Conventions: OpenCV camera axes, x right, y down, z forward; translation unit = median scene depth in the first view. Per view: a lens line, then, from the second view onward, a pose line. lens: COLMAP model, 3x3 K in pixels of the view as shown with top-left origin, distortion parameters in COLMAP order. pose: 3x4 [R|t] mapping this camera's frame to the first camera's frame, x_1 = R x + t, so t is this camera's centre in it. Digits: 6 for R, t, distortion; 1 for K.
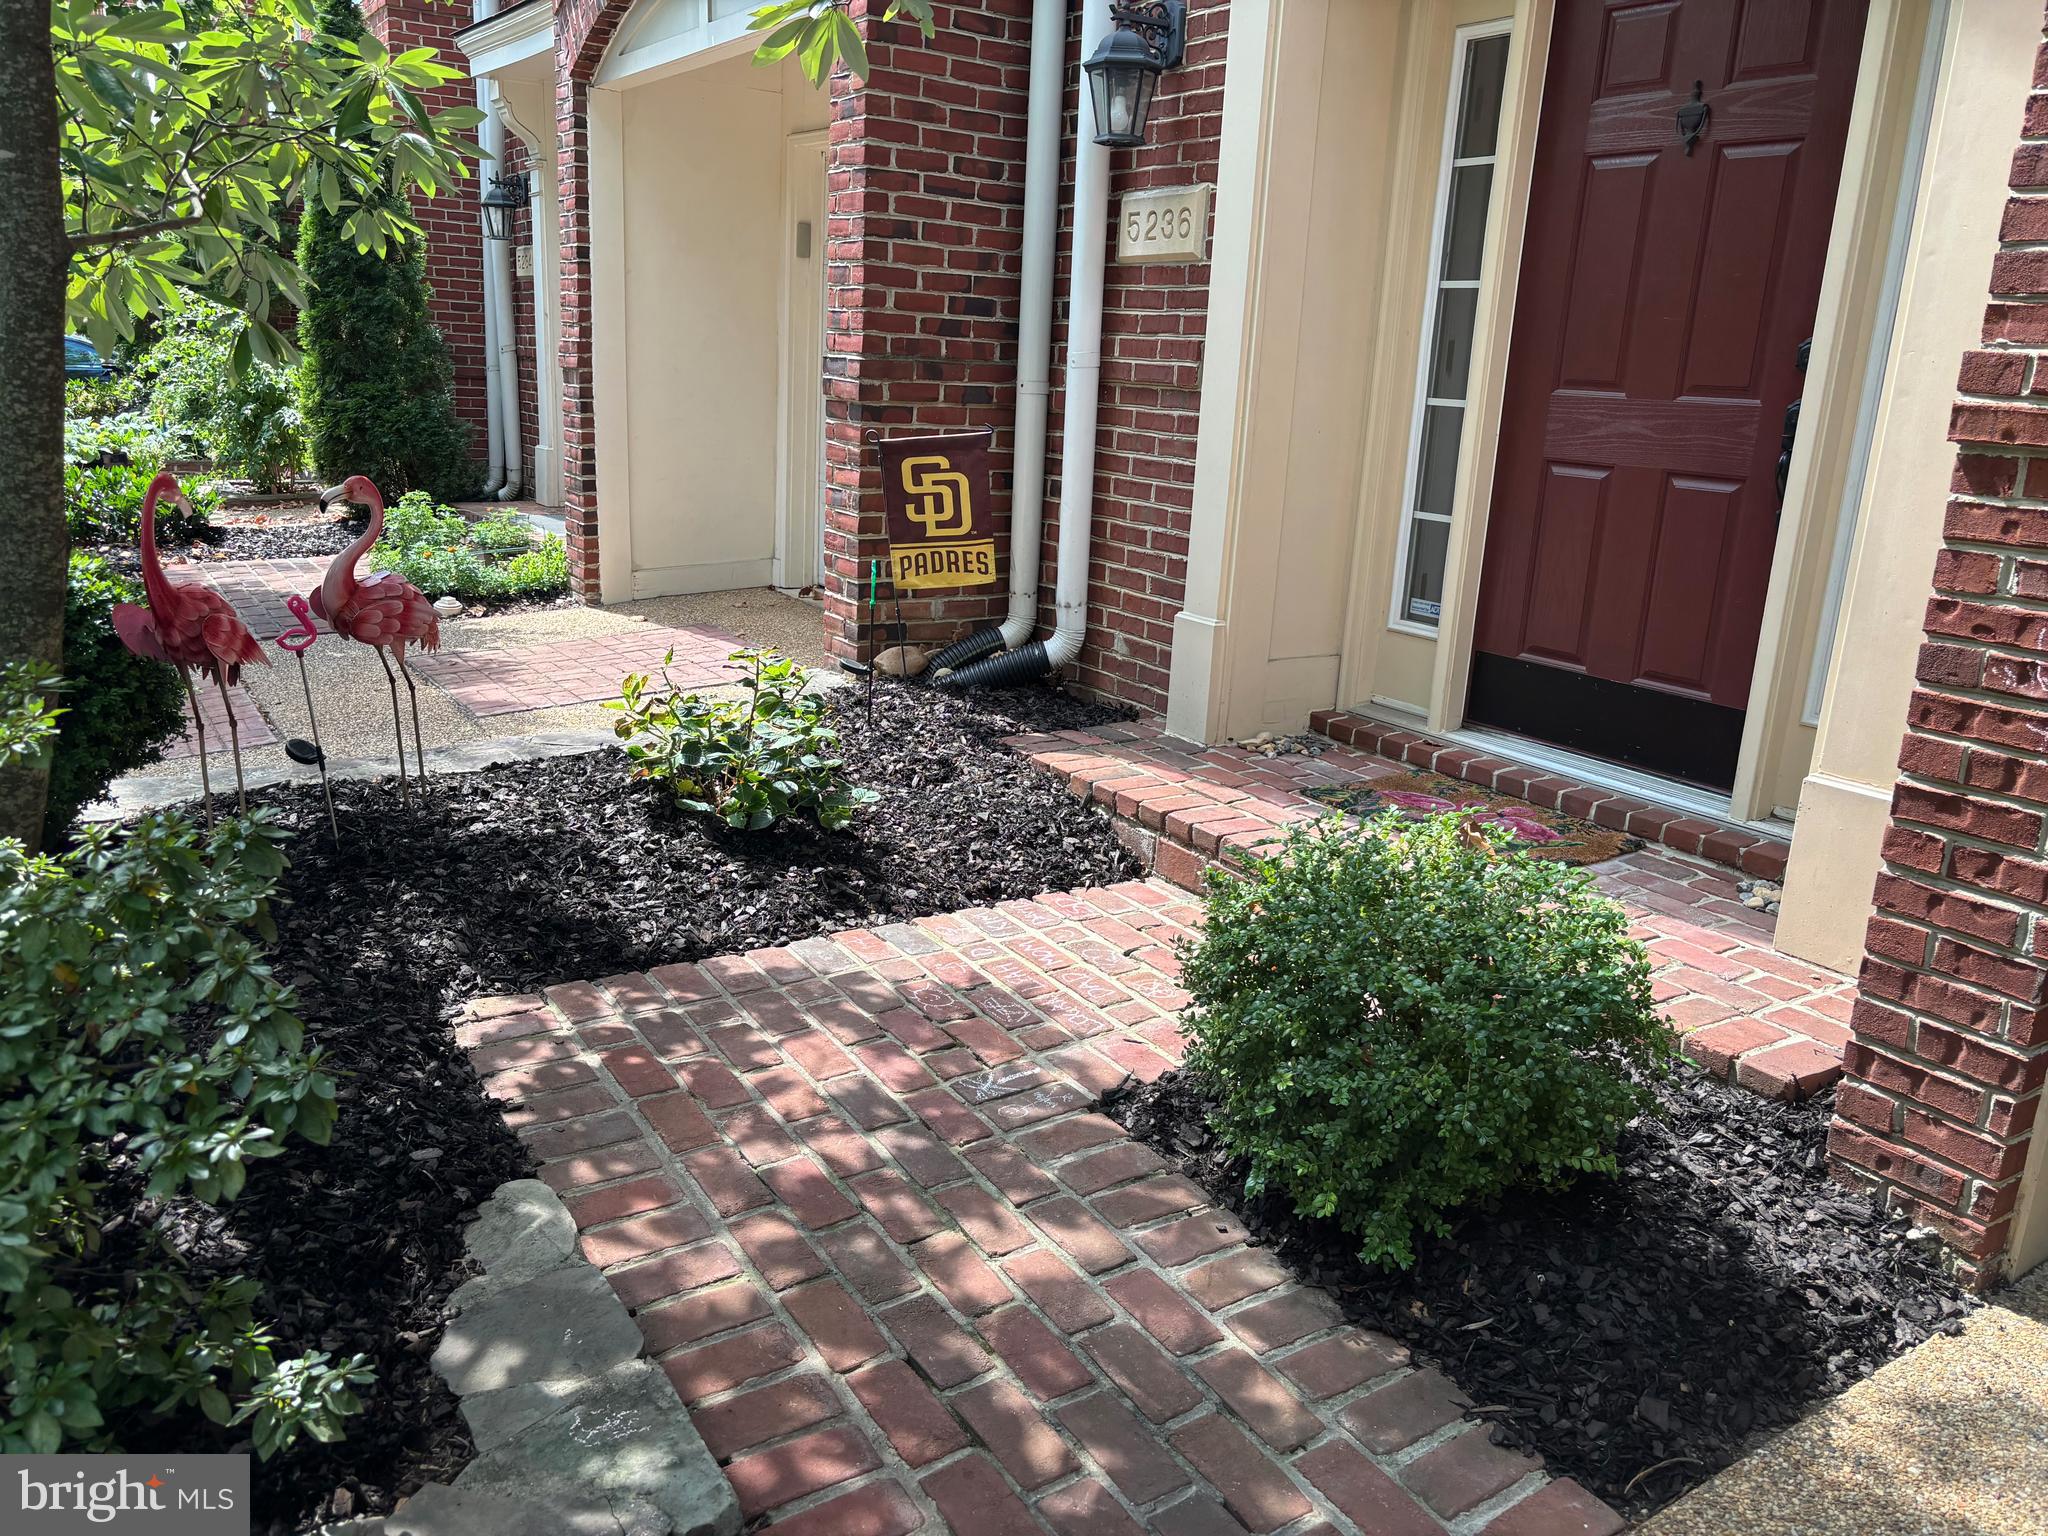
lens RADIAL K [[1514.4, 0, 1024.0], [0, 1514.4, 768.0], [0, 0, 1]] dist [0.090133, -0.134721]
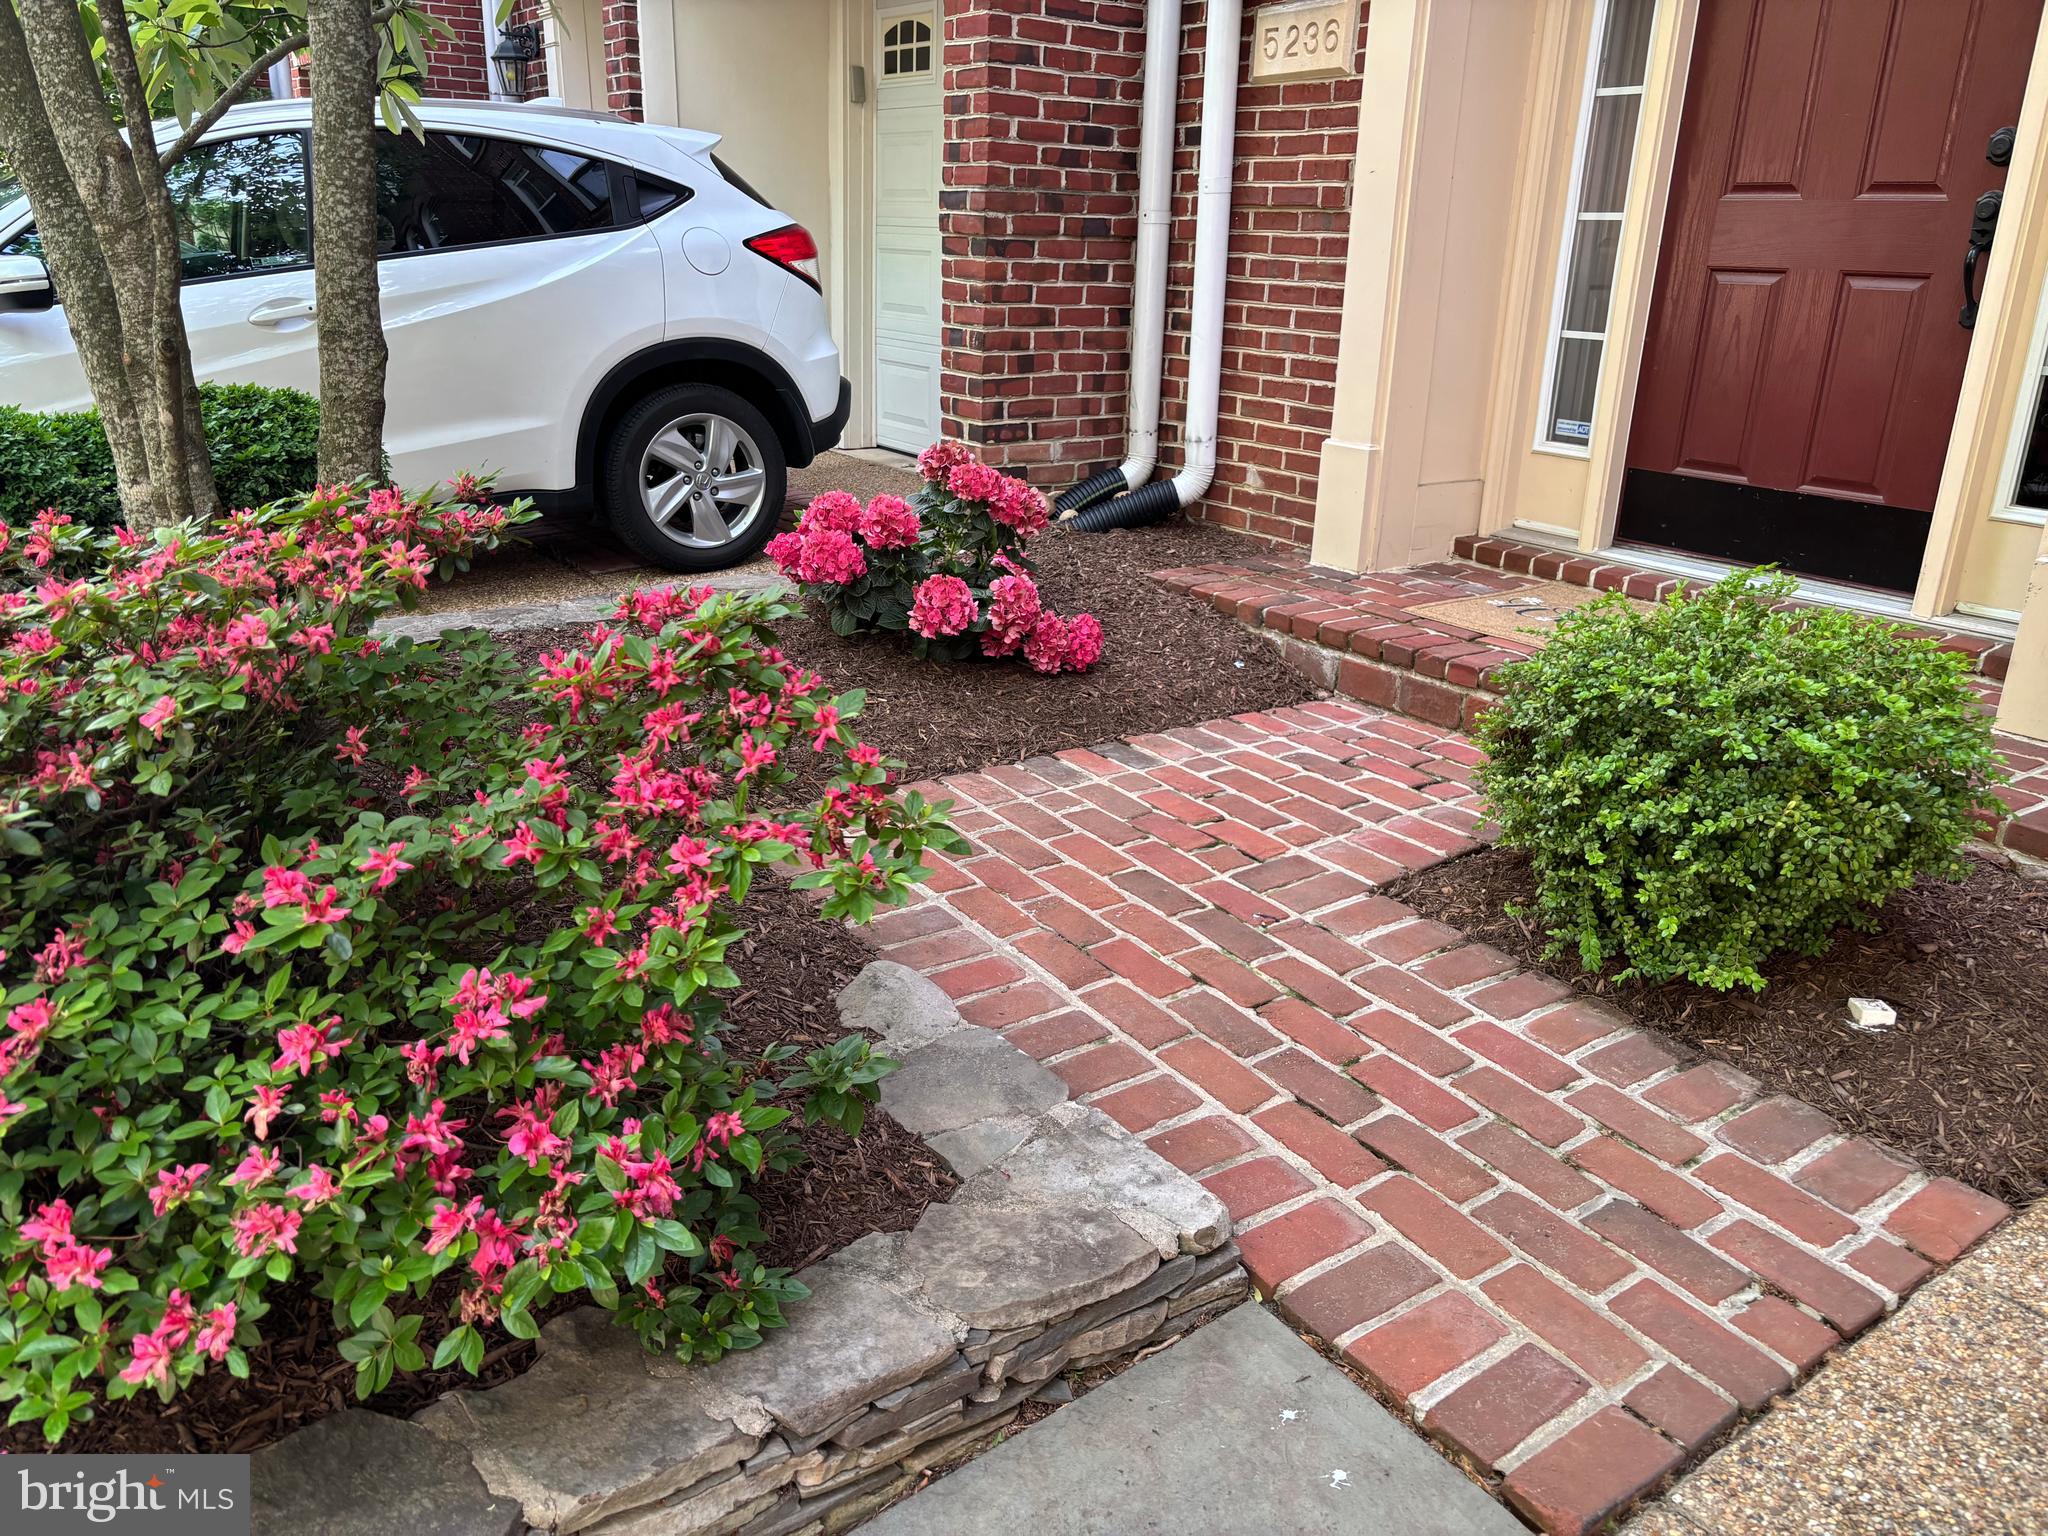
lens RADIAL K [[1541.7, 0, 1024.0], [0, 1541.7, 768.0], [0, 0, 1]] dist [-0.005326, 0.084916]
pose [[0.999055, -0.033229, 0.028025, -0.126868], [0.031116, 0.996867, 0.072719, 0.031472], [-0.030354, -0.071779, 0.996959, -0.018954]]
